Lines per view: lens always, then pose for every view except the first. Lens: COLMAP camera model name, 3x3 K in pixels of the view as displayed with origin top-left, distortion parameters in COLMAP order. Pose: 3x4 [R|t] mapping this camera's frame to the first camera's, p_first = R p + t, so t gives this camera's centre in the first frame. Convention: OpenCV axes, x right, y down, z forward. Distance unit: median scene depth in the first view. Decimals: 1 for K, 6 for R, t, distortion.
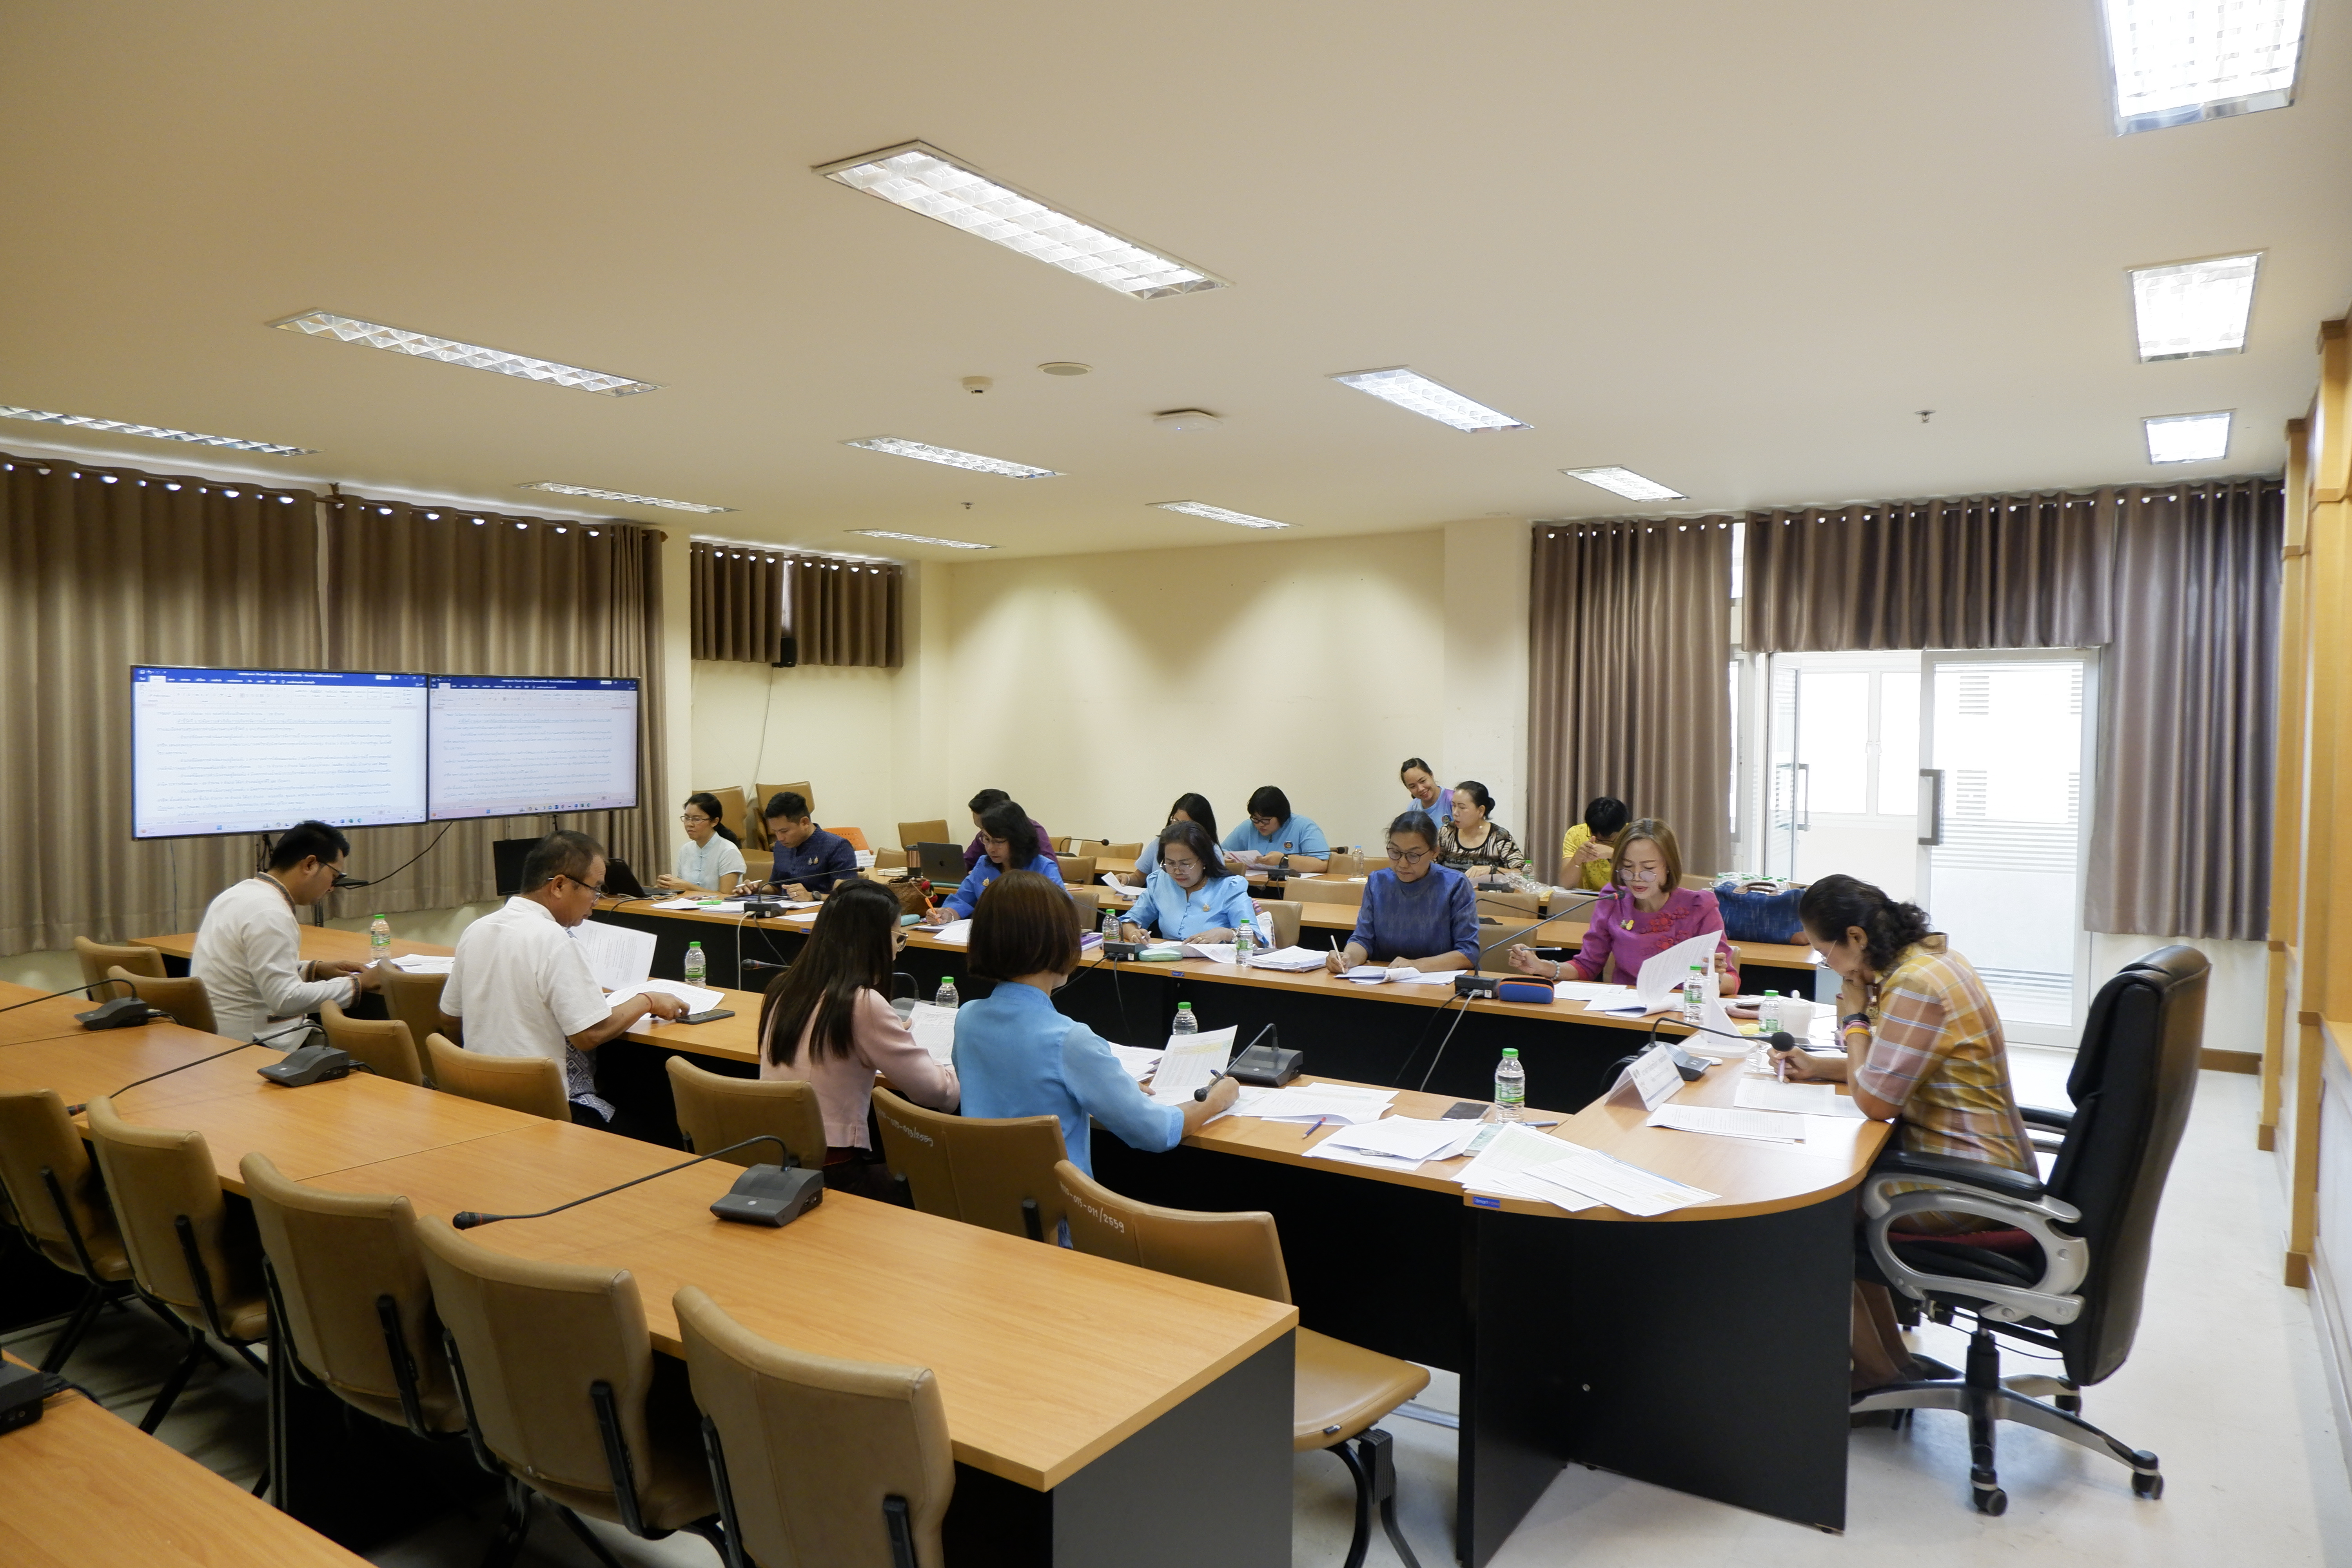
lens RADIAL K [[1574.0, 0, 1176.0], [0, 1574.0, 784.0], [0, 0, 1]] dist [0.006495, 0.001164]
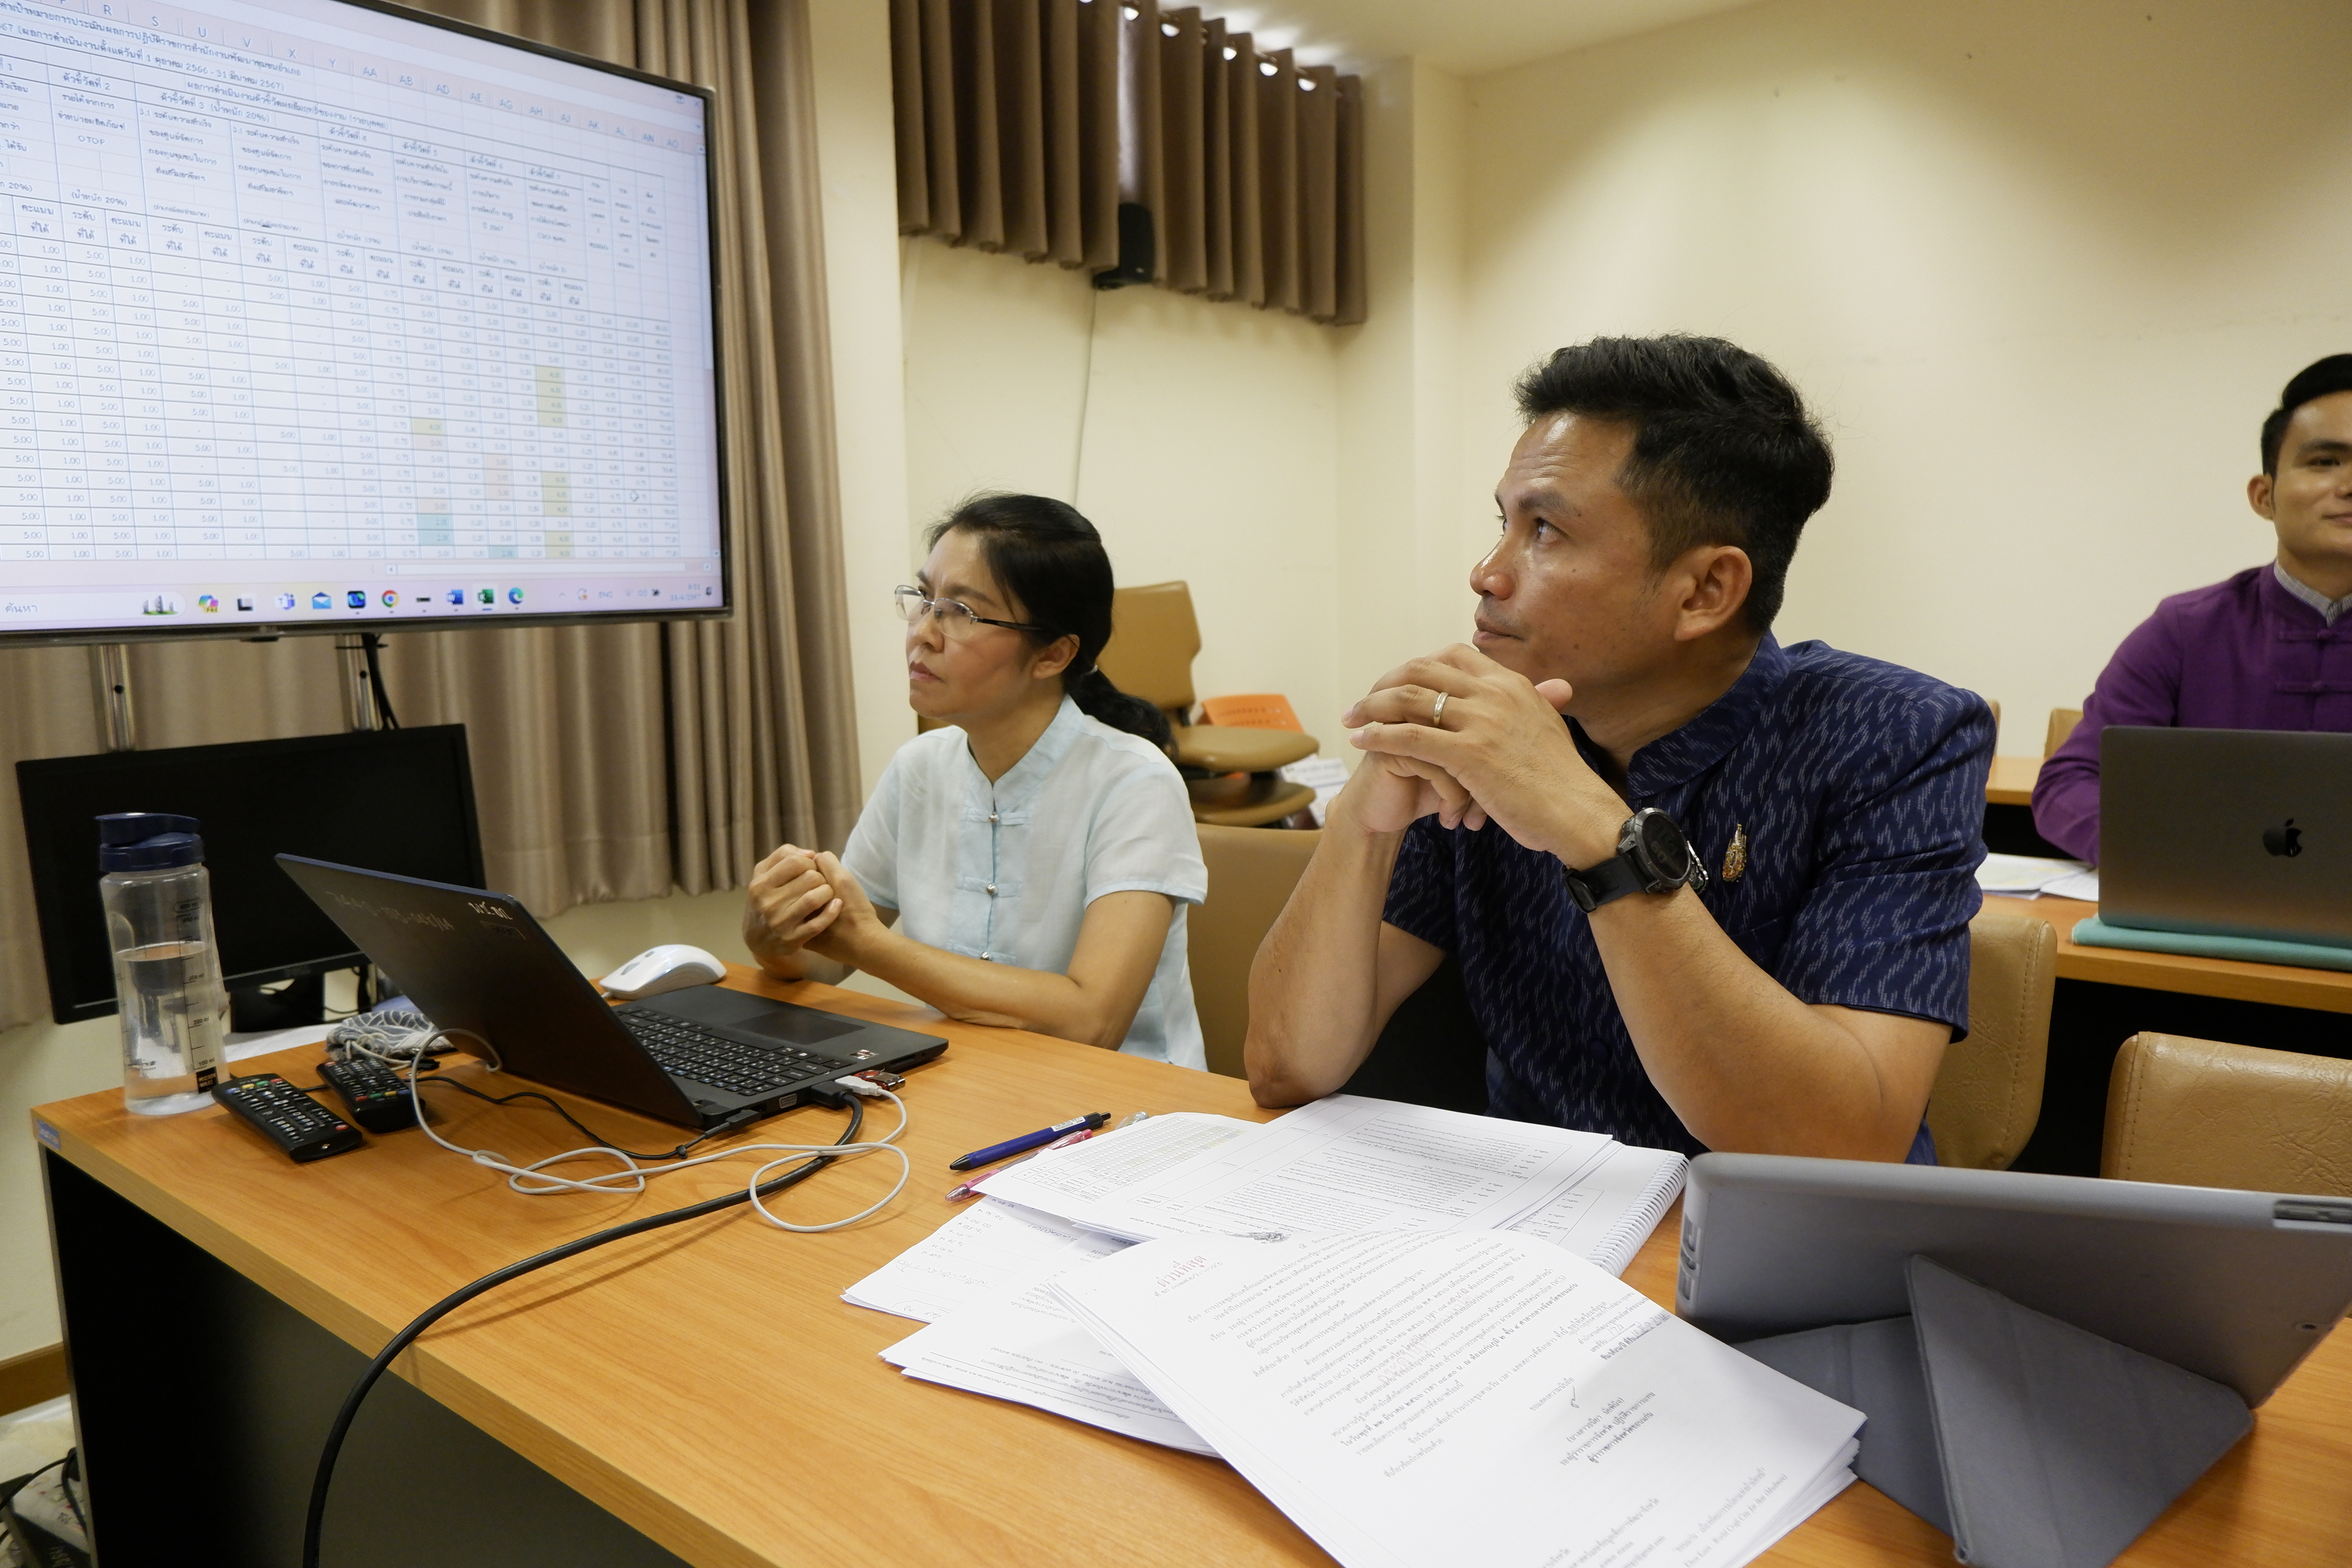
lens RADIAL K [[1574.0, 0, 1176.0], [0, 1574.0, 784.0], [0, 0, 1]] dist [0.006495, 0.001164]
pose [[0.992925, -0.008086, -0.118469, -0.181515], [0.017478, 0.996765, 0.078453, 0.018336], [0.117452, -0.079969, 0.989854, 0.573060]]
